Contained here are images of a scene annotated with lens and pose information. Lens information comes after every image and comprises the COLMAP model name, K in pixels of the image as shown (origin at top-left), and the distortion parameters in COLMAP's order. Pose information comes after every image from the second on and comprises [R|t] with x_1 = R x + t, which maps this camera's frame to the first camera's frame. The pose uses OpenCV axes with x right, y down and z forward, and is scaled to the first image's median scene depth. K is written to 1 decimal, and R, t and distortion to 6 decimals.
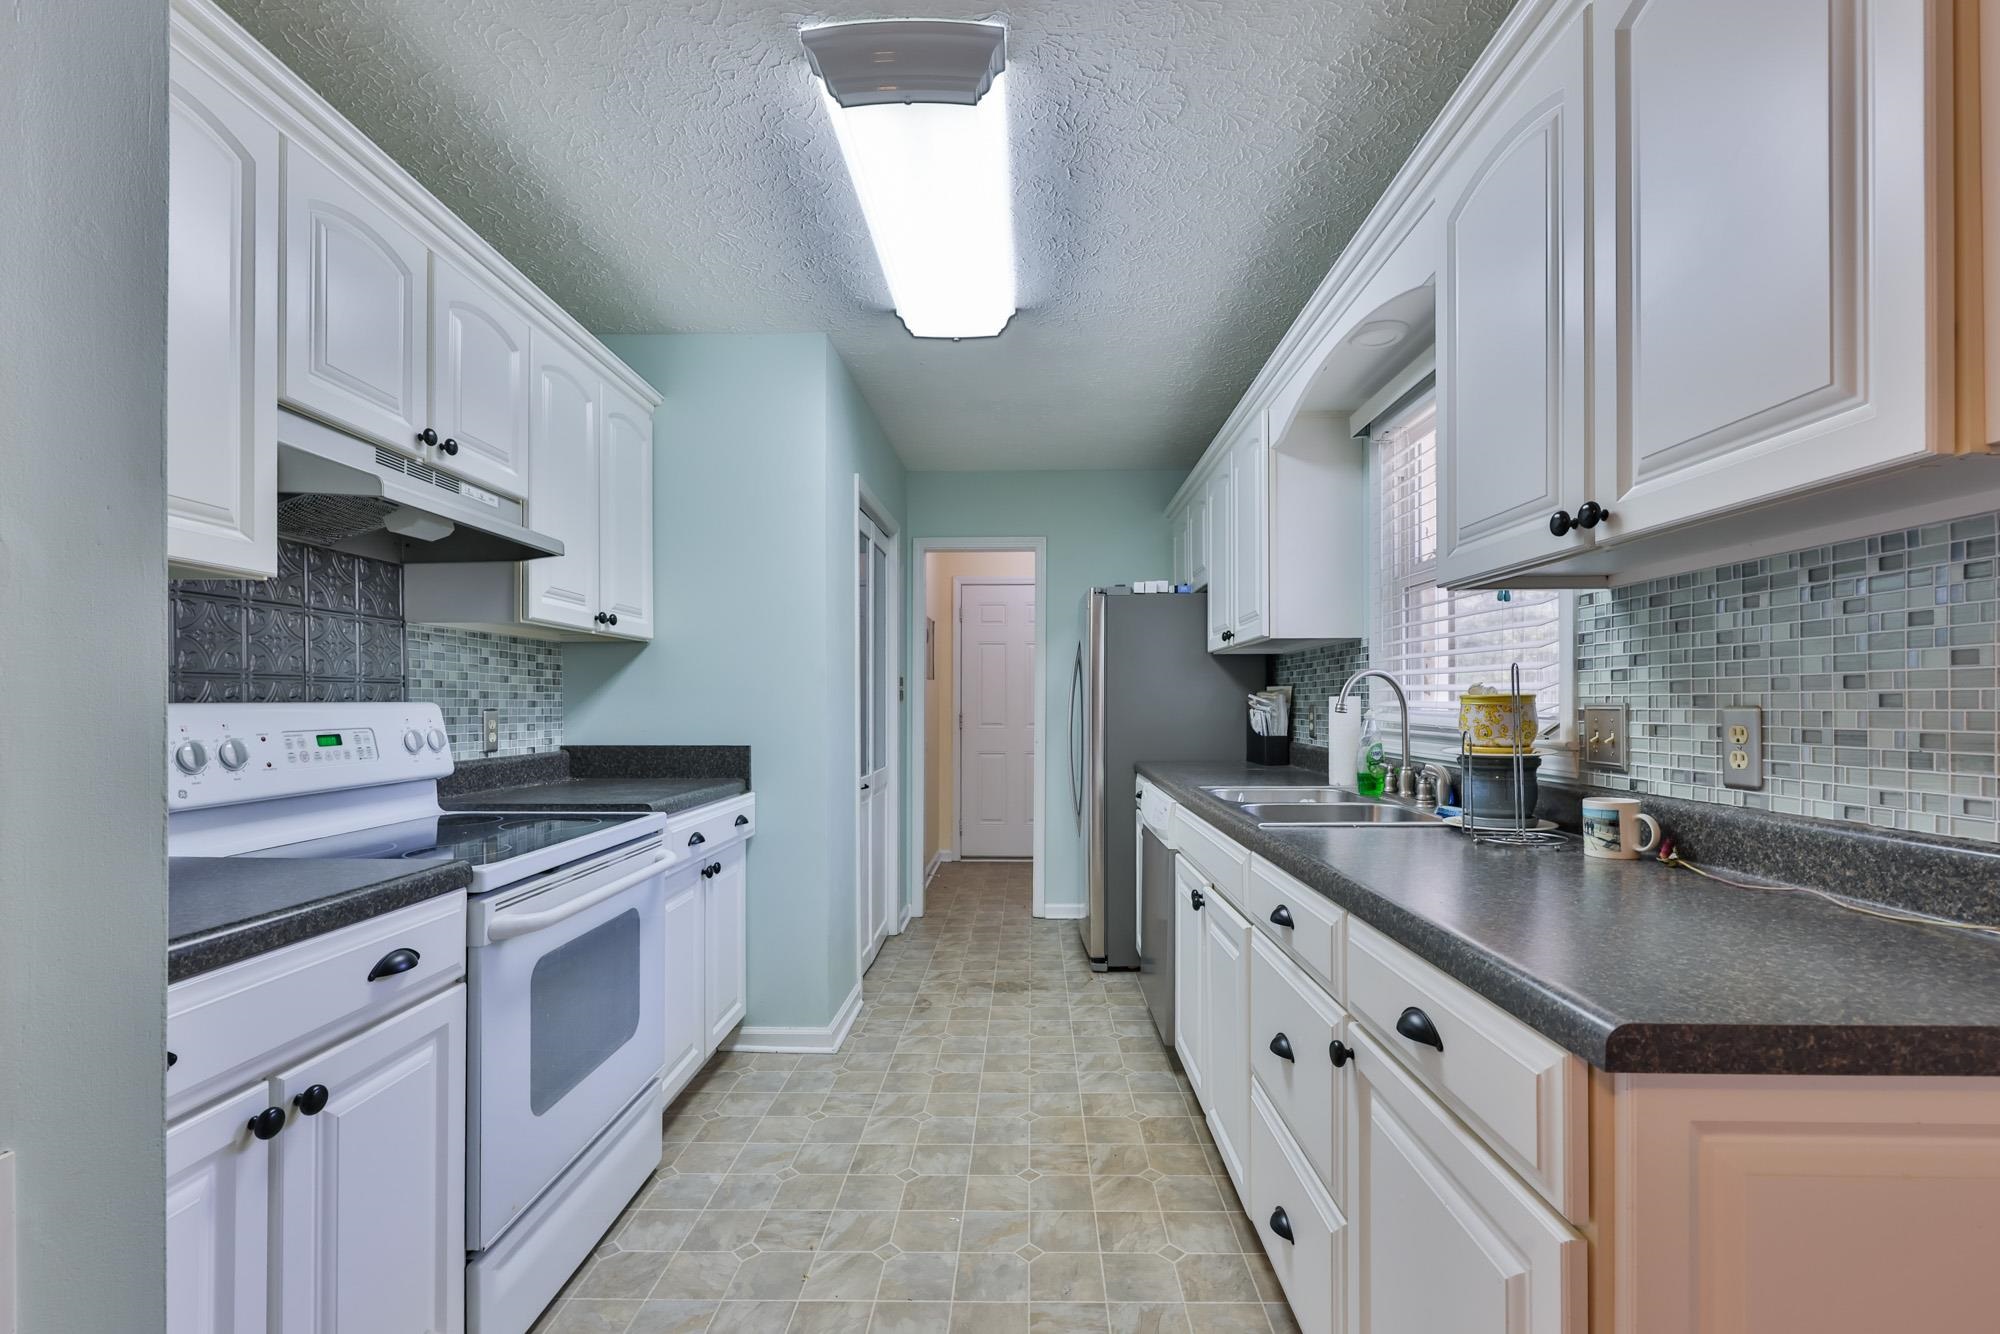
lens RADIAL K [[918.0, 0, 1021.1], [0, 918.0, 702.6], [0, 0, 1]] dist [-0.001635, -0.000069]
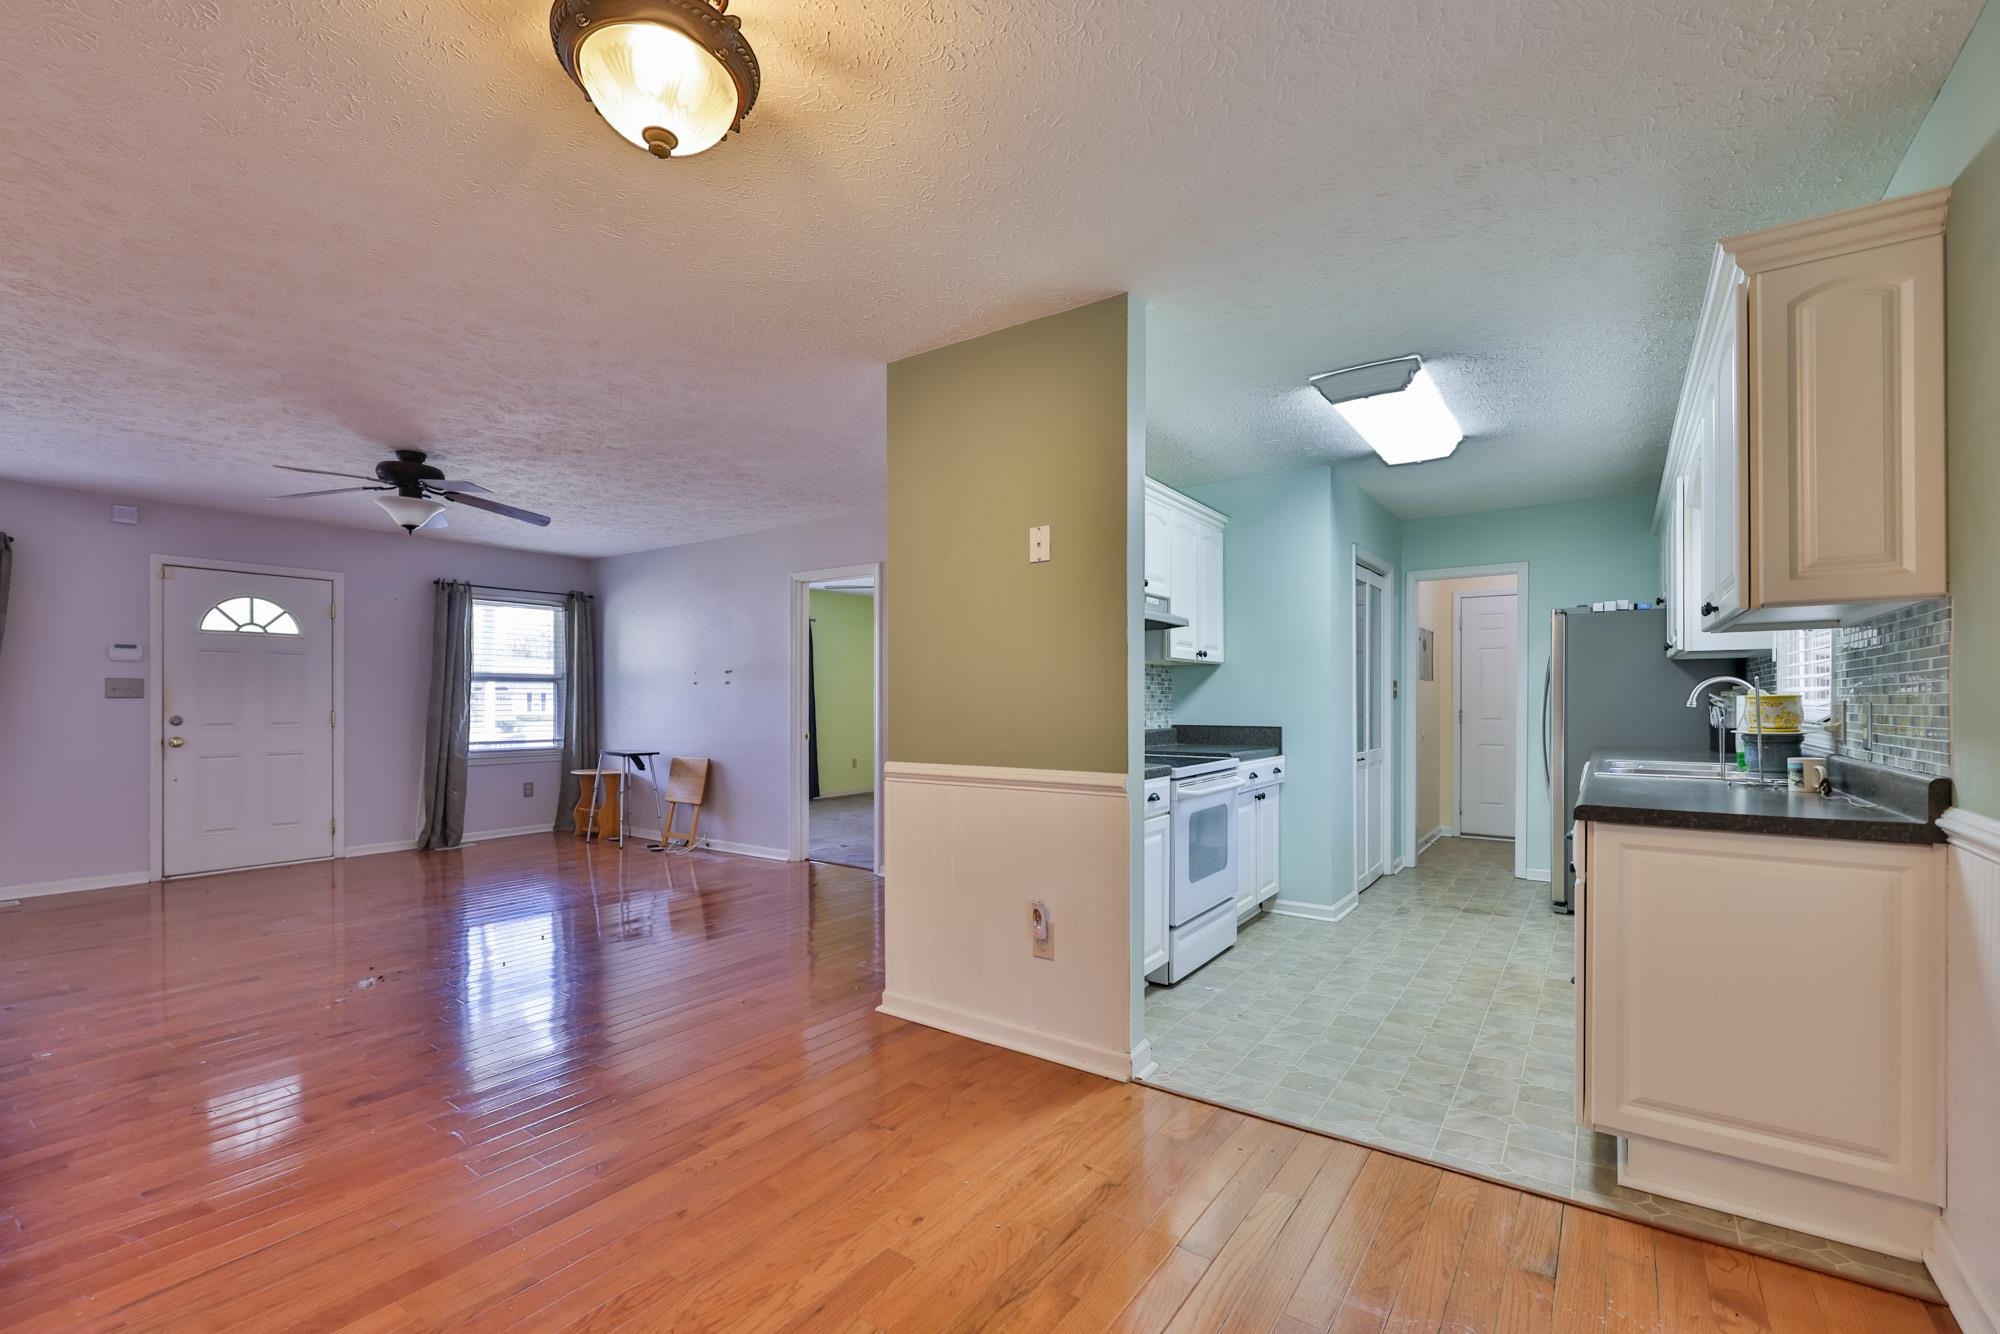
lens RADIAL K [[871.7, 0, 994.7], [0, 871.7, 699.2], [0, 0, 1]] dist [0.001247, 0.000405]
pose [[0.829128, -0.000963, -0.559058, 0.192031], [0.000617, 0.999999, -0.000807, -0.001288], [0.559058, 0.000324, 0.829128, -0.737979]]
